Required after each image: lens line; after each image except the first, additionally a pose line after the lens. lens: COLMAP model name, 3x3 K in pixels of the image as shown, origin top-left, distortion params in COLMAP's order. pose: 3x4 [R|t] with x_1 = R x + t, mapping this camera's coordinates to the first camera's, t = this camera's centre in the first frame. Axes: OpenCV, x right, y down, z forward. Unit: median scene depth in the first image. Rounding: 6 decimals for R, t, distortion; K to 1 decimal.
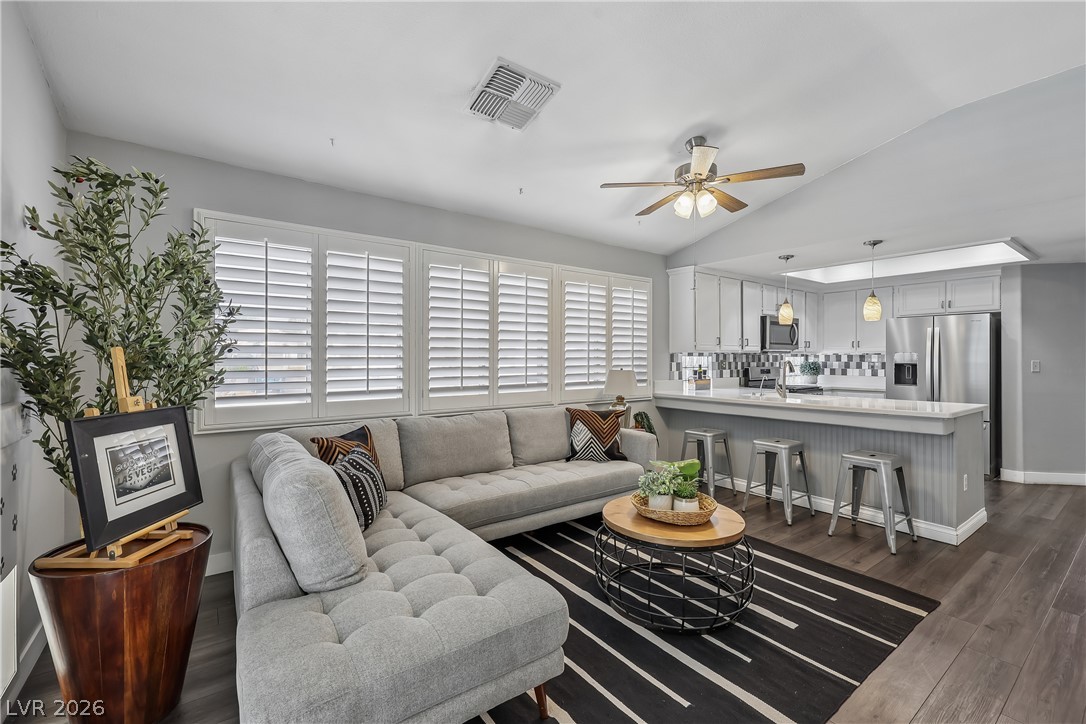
lens RADIAL K [[447.6, 0, 554.0], [0, 447.6, 358.3], [0, 0, 1]] dist [-0.009886, 0.000136]
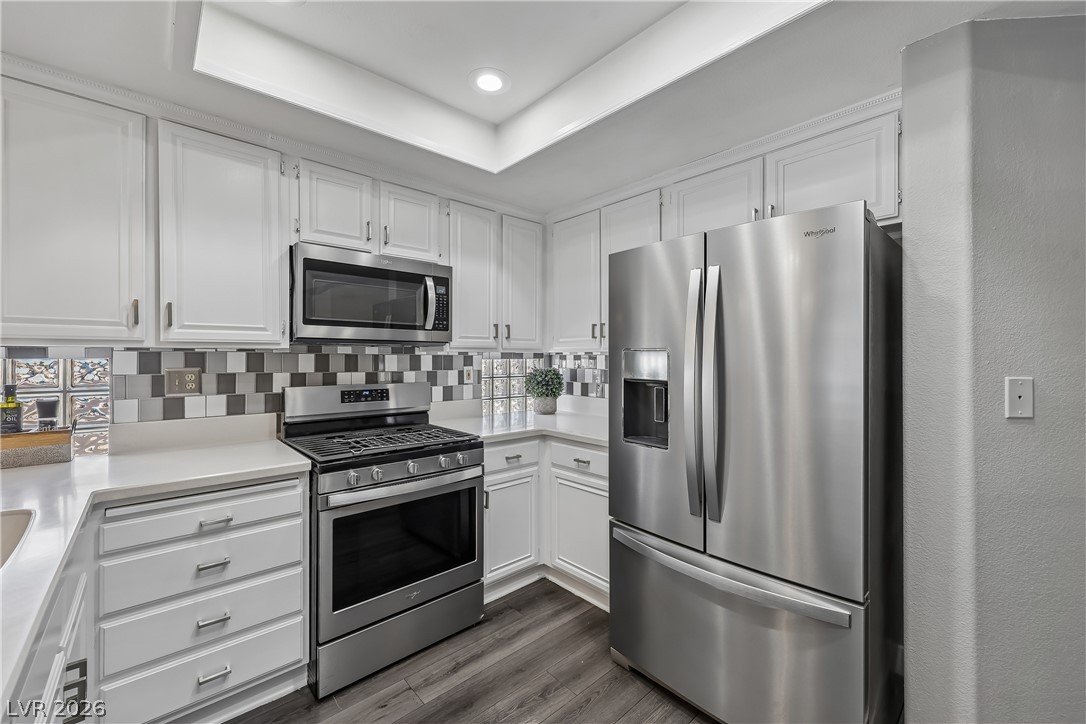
lens RADIAL K [[441.5, 0, 544.9], [0, 441.5, 358.3], [0, 0, 1]] dist [-0.006546, 0.001590]
pose [[0.992484, 0.001576, 0.122366, 0.673865], [-0.001490, 0.999999, -0.000793, -0.004816], [-0.122367, 0.000605, 0.992485, 0.675646]]
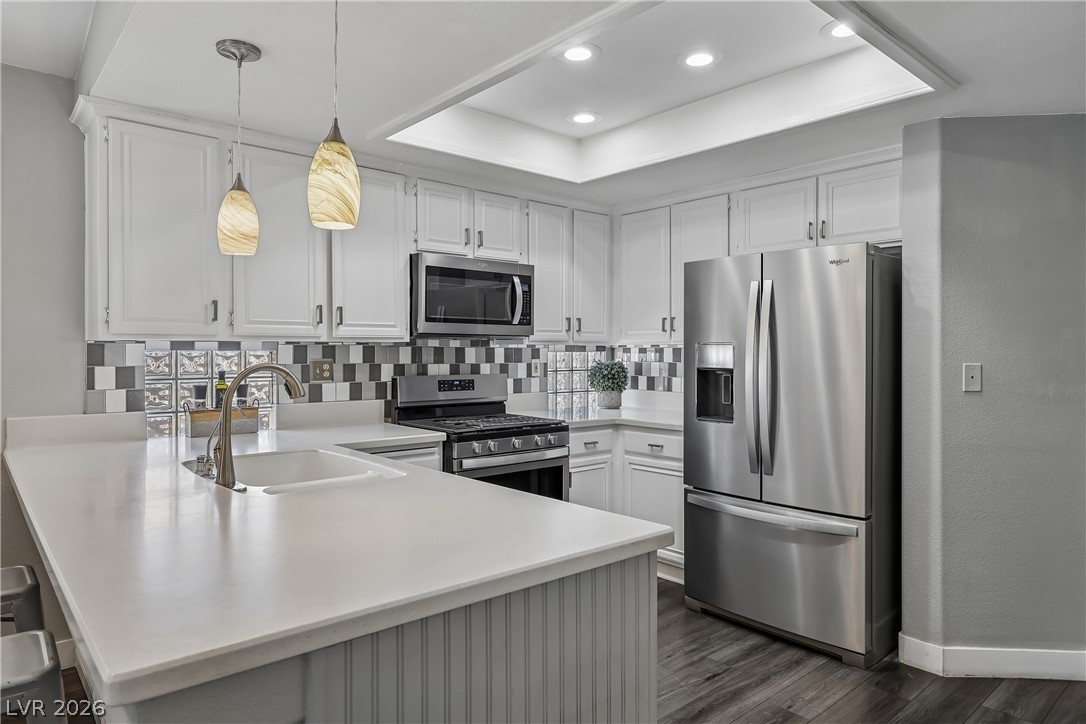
lens RADIAL K [[665.6, 0, 548.8], [0, 665.6, 354.3], [0, 0, 1]] dist [-0.009118, 0.005741]
pose [[0.994119, 0.001789, 0.108276, 0.567542], [-0.002084, 0.999994, 0.002614, -0.003136], [-0.108270, -0.002824, 0.994117, 0.394736]]
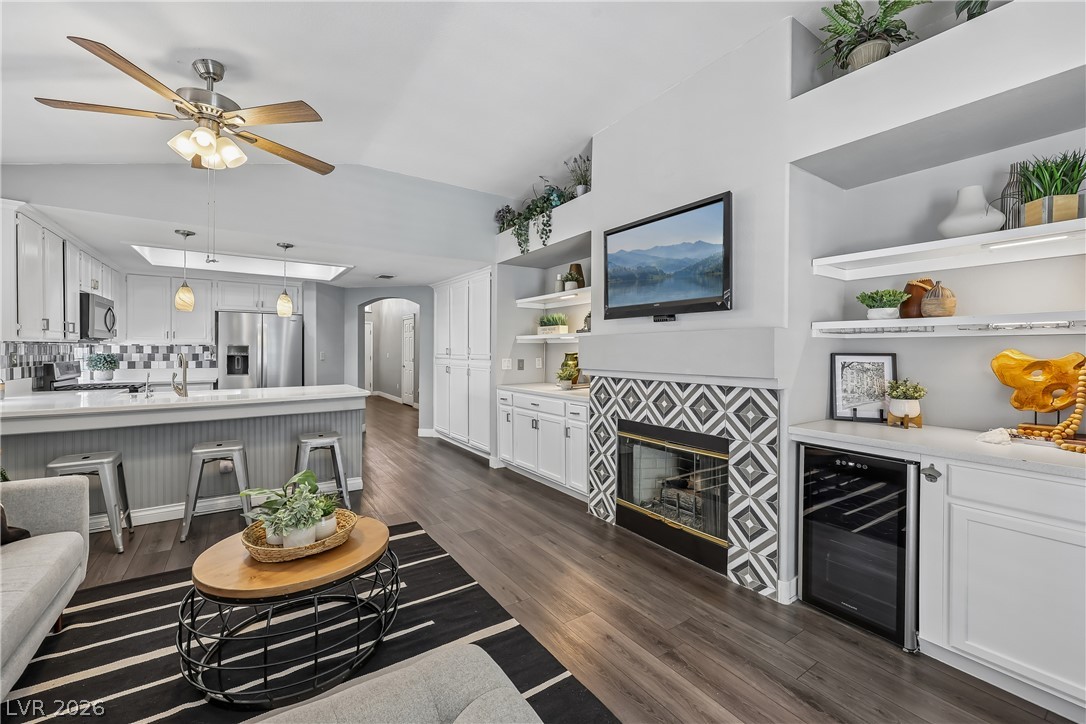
lens RADIAL K [[441.5, 0, 524.8], [0, 441.5, 352.2], [0, 0, 1]] dist [-0.006546, 0.001590]
pose [[0.058096, -0.005233, 0.998297, -0.231664], [-0.004679, 0.999974, 0.005514, -0.004025], [-0.998300, -0.004991, 0.058070, 0.246403]]
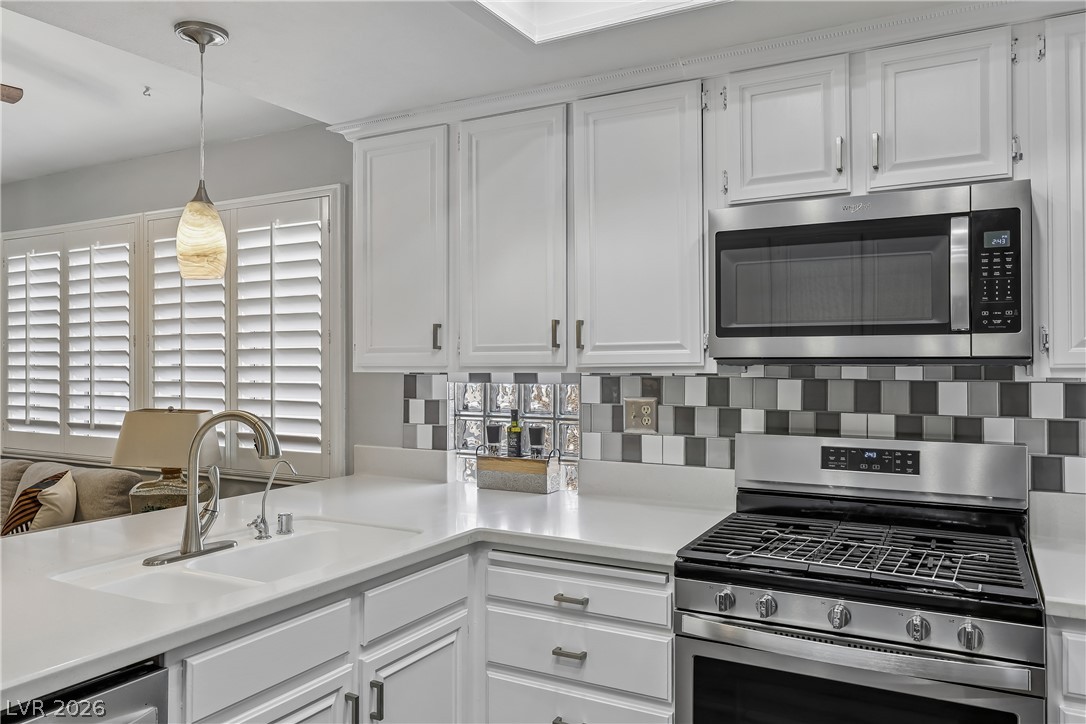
lens RADIAL K [[790.7, 0, 550.7], [0, 790.7, 357.9], [0, 0, 1]] dist [-0.008342, 0.007848]
pose [[0.433458, -0.002830, -0.901170, 0.862173], [0.000806, 0.999996, -0.002752, -0.021352], [0.901174, 0.000466, 0.433458, 0.806077]]
